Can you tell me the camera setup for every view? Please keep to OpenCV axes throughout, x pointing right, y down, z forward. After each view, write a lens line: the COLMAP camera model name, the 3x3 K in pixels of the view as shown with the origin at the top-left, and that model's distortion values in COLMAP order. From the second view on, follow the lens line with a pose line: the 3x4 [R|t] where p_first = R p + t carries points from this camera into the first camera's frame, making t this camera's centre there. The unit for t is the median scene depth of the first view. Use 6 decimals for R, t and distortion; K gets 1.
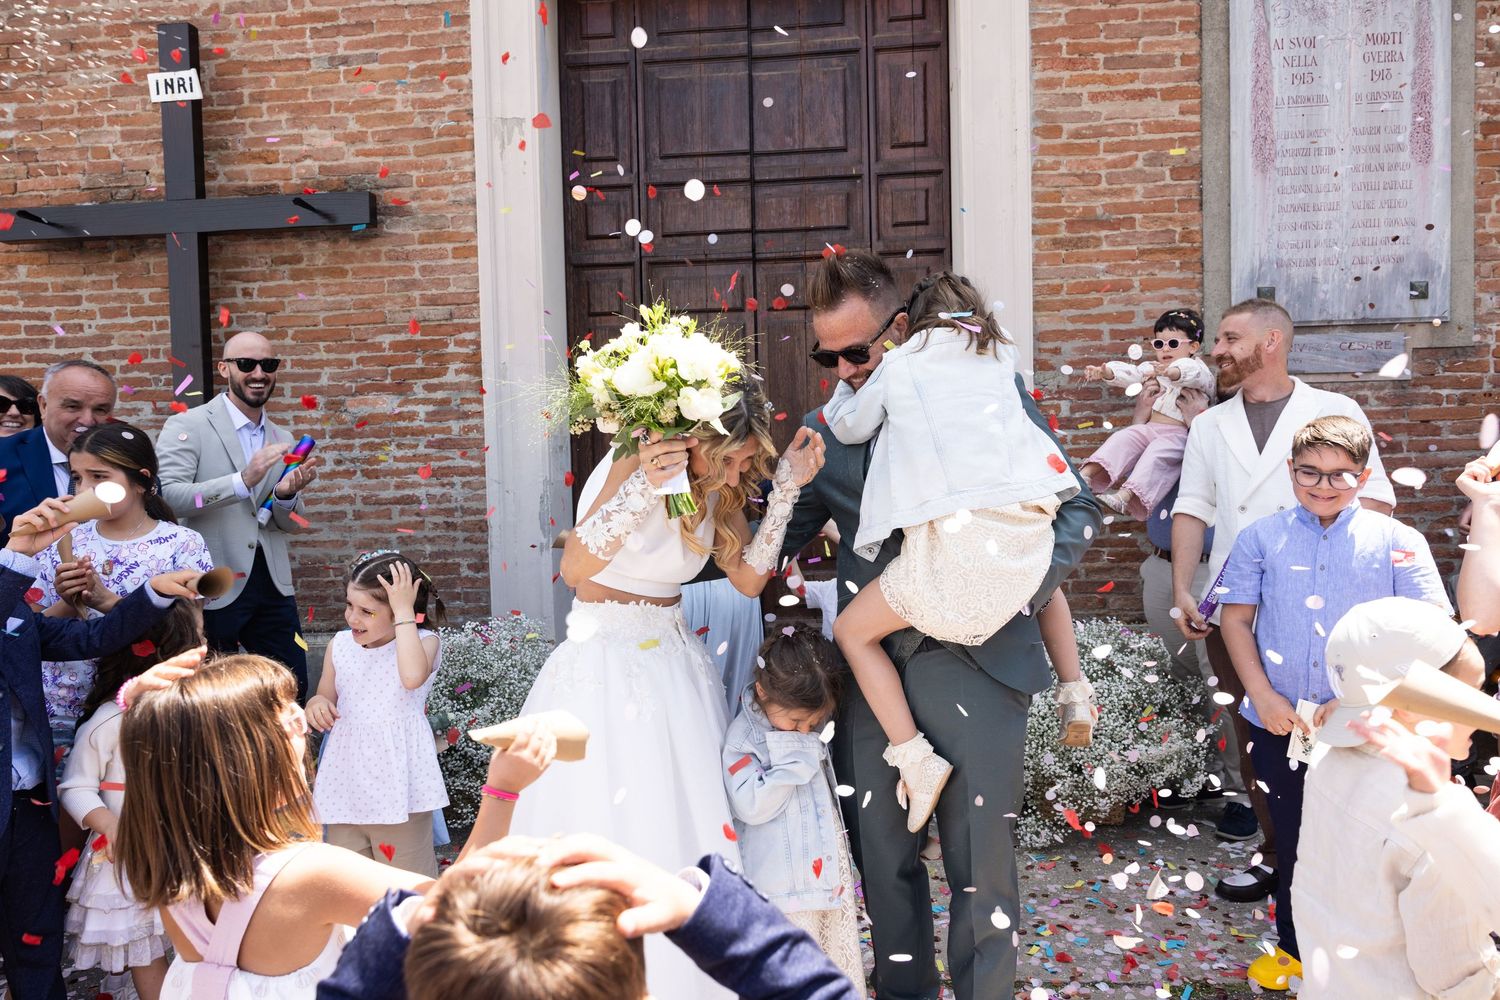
lens RADIAL K [[1064.3, 0, 750.0], [0, 1064.3, 500.0], [0, 0, 1]] dist [0.029861, 0.001302]
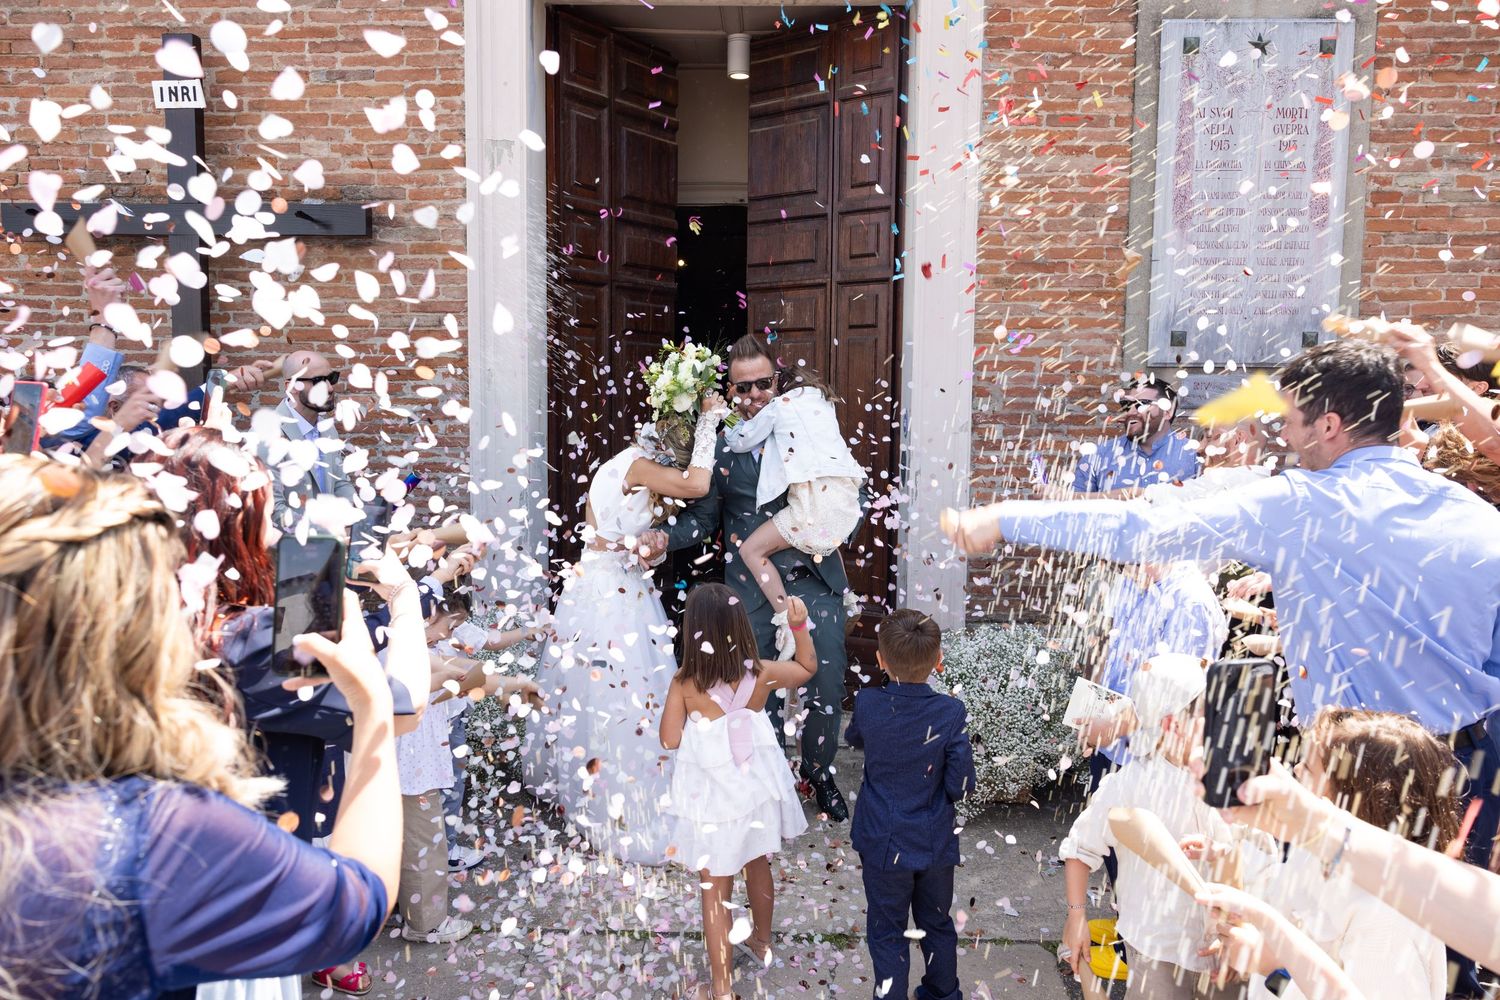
lens RADIAL K [[1064.3, 0, 750.0], [0, 1064.3, 500.0], [0, 0, 1]] dist [0.029861, 0.001302]
pose [[0.998091, 0.031711, 0.053005, -0.020213], [-0.034226, 0.998298, 0.047227, -0.058028], [-0.051417, -0.048951, 0.997477, -0.099871]]
